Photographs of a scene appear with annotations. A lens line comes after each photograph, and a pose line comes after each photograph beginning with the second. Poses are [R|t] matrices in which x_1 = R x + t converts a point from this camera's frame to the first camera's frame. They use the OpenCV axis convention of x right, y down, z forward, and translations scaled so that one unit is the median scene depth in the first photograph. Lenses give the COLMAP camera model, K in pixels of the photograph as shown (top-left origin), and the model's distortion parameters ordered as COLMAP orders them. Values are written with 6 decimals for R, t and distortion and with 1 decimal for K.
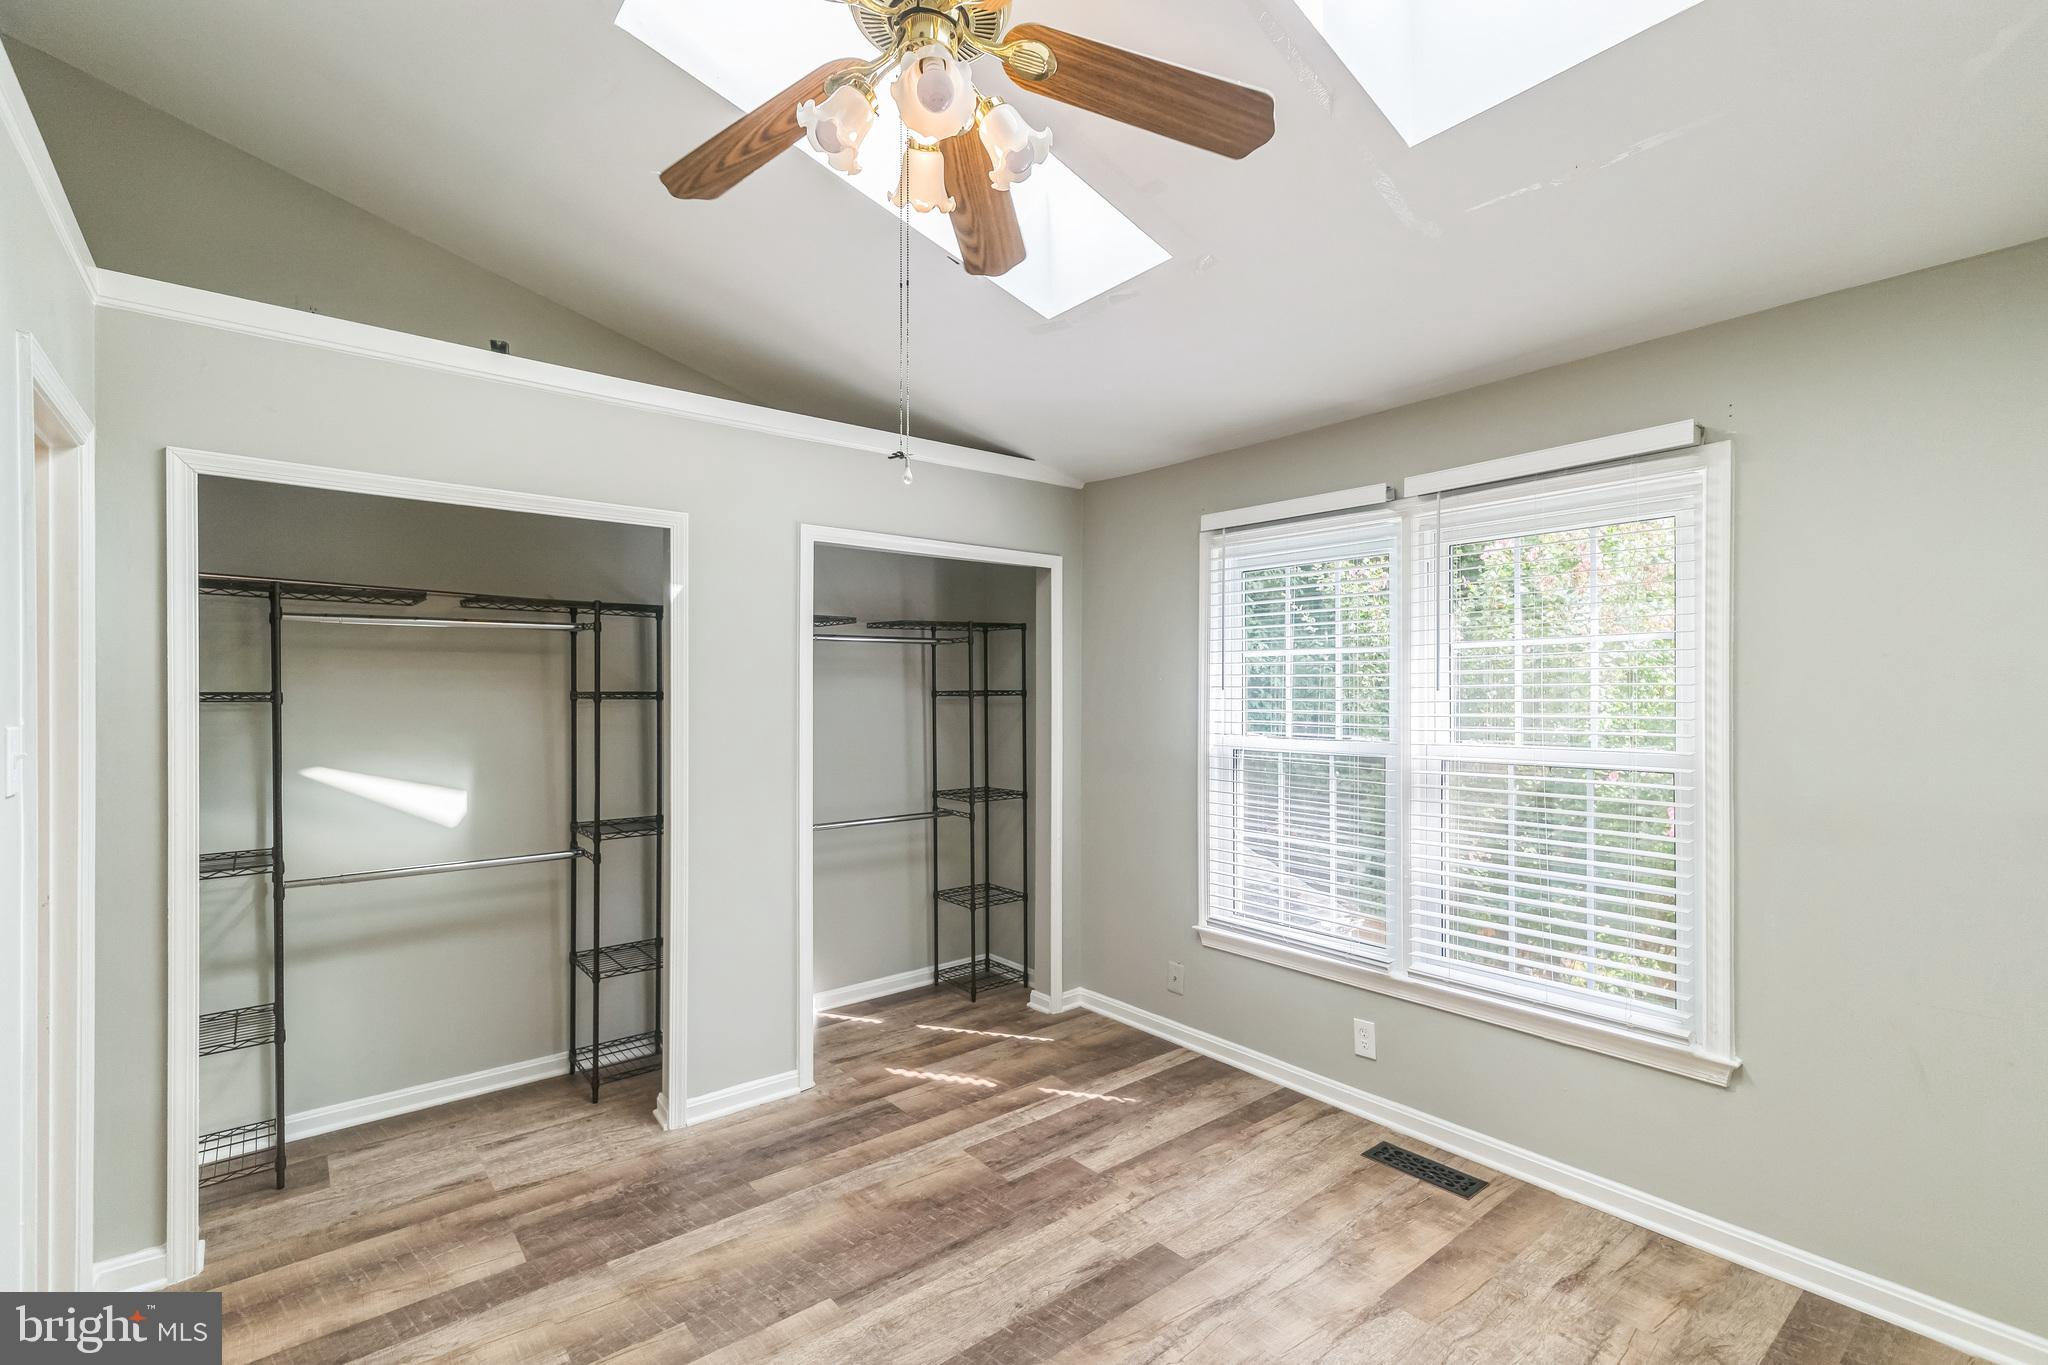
lens RADIAL K [[909.9, 0, 1029.2], [0, 909.9, 694.9], [0, 0, 1]] dist [0.003096, -0.000272]
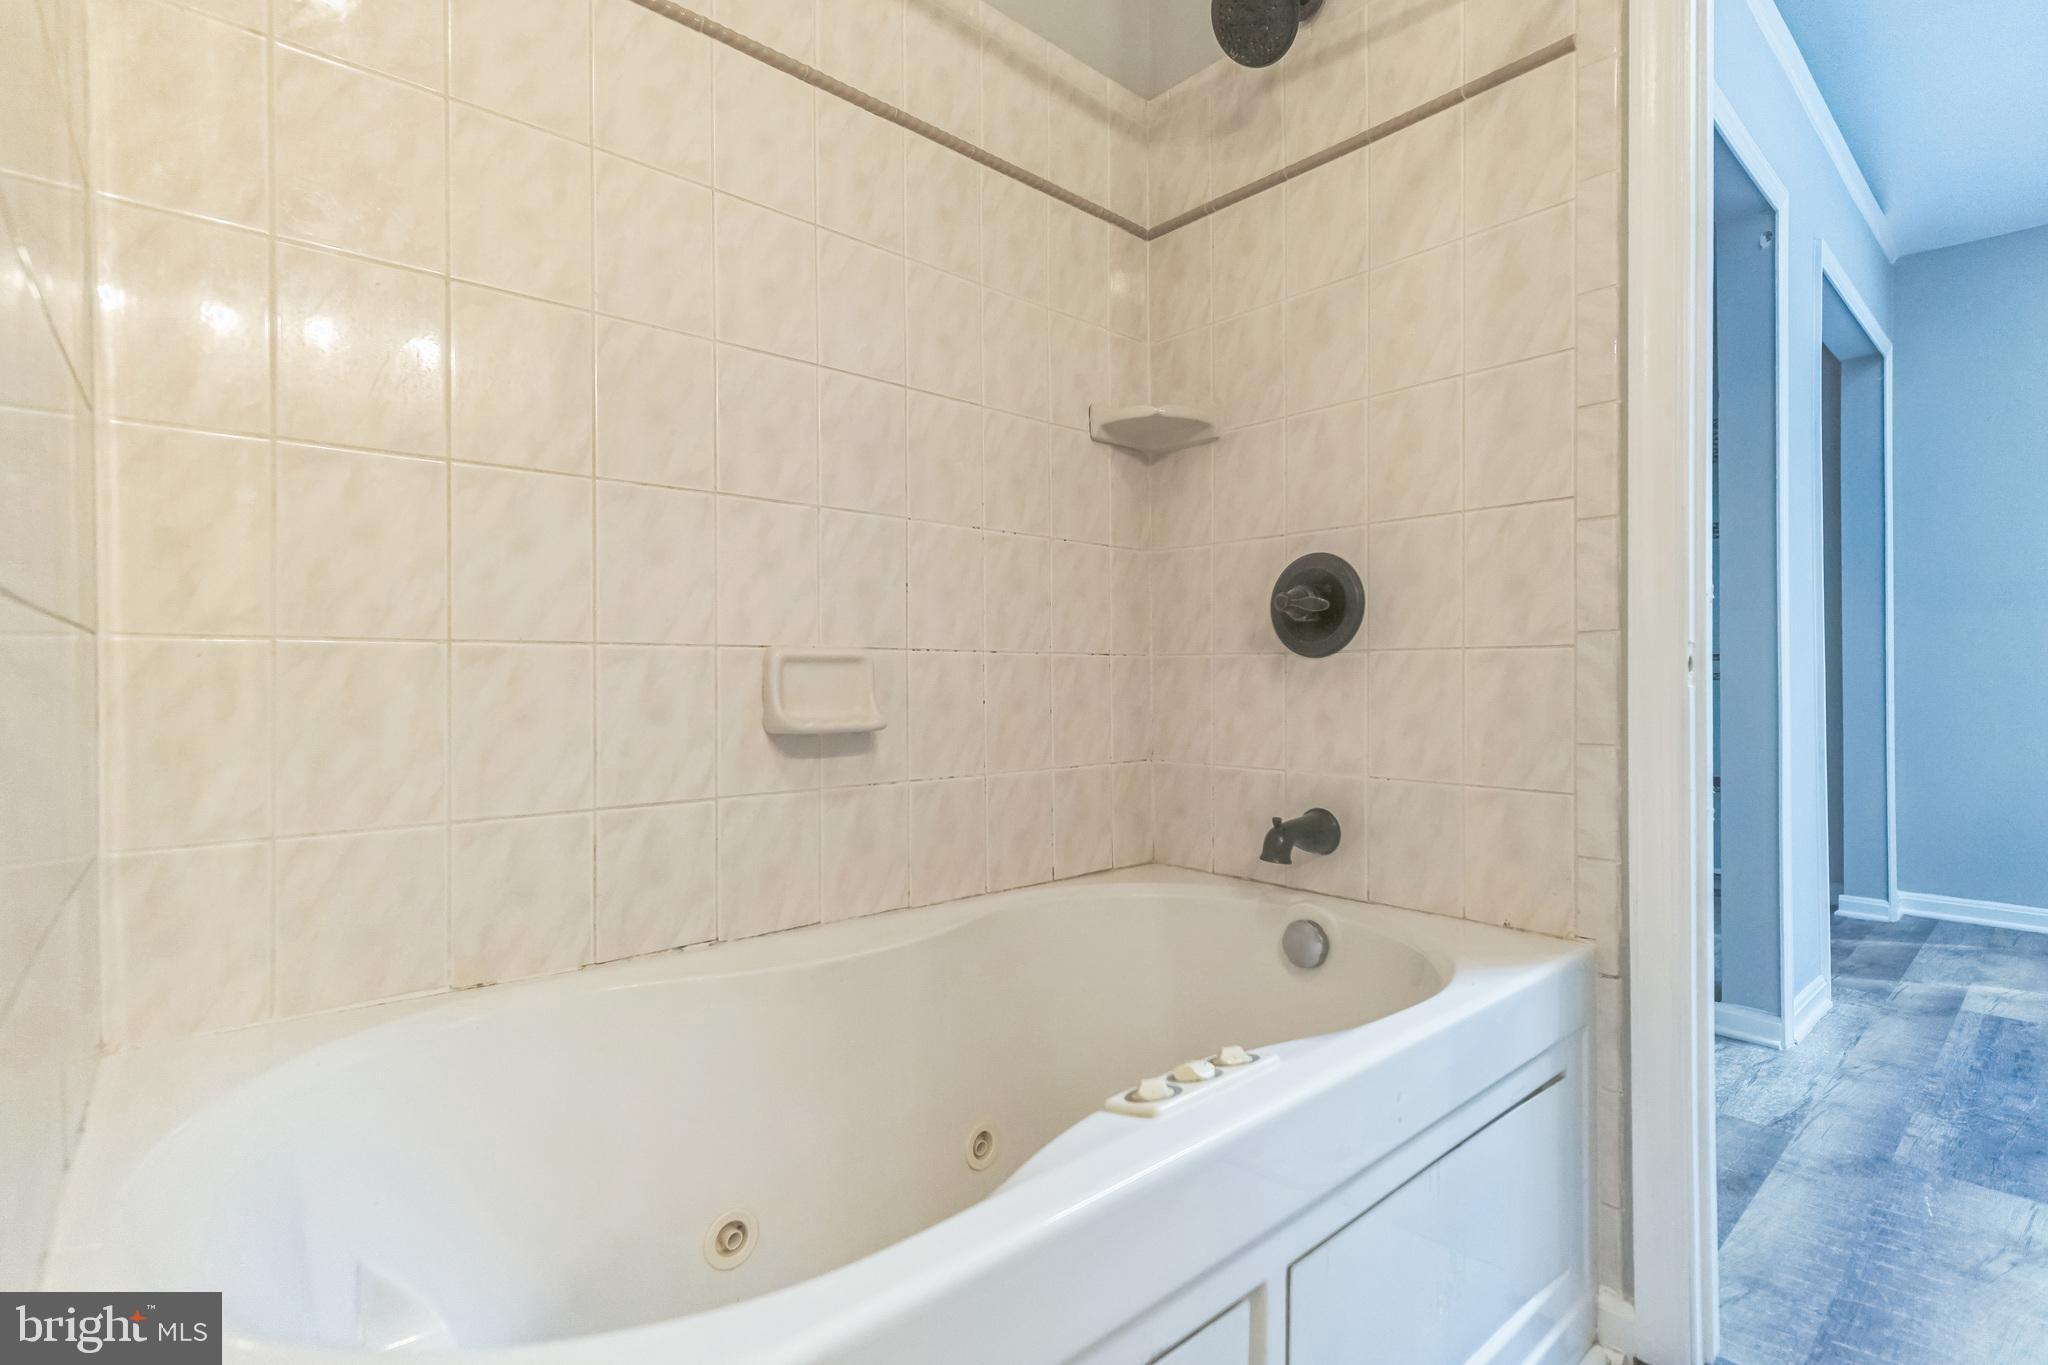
lens RADIAL K [[958.1, 0, 1032.9], [0, 958.1, 670.9], [0, 0, 1]] dist [0.009710, -0.000346]
pose [[0.998815, -0.004781, 0.048441, -1.021782], [0.005171, 0.999955, -0.007929, 0.183362], [-0.048401, 0.008170, 0.998795, 0.269030]]
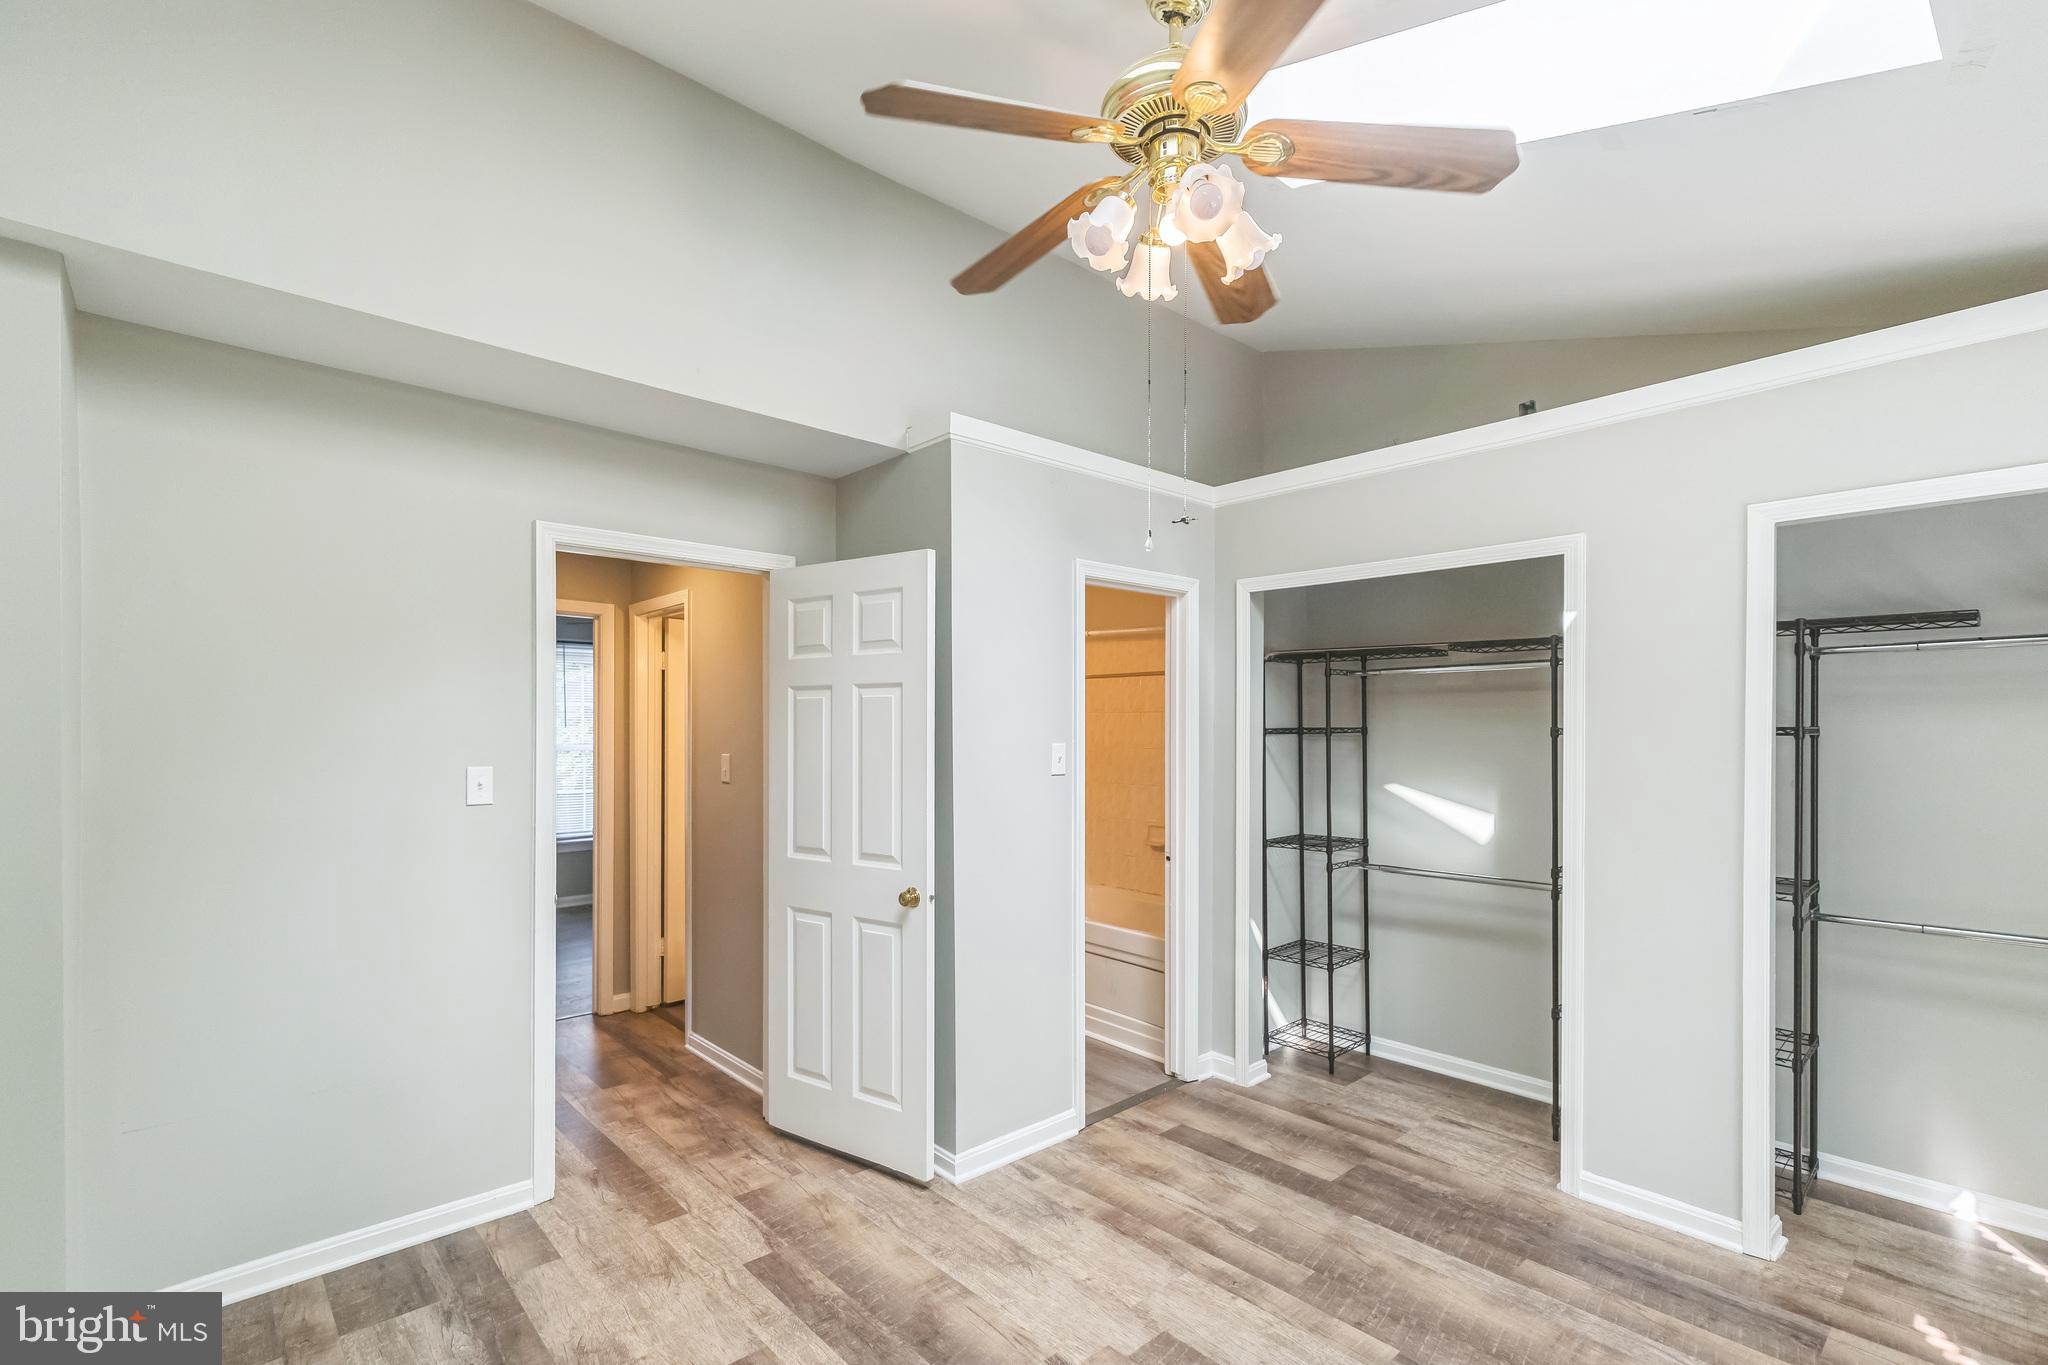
lens RADIAL K [[924.9, 0, 1023.8], [0, 924.9, 728.8], [0, 0, 1]] dist [0.003915, 0.000866]
pose [[0.051139, 0.001973, -0.998690, 0.537548], [-0.001800, 0.999997, 0.001883, -0.002298], [0.998690, 0.001701, 0.051142, 0.393336]]
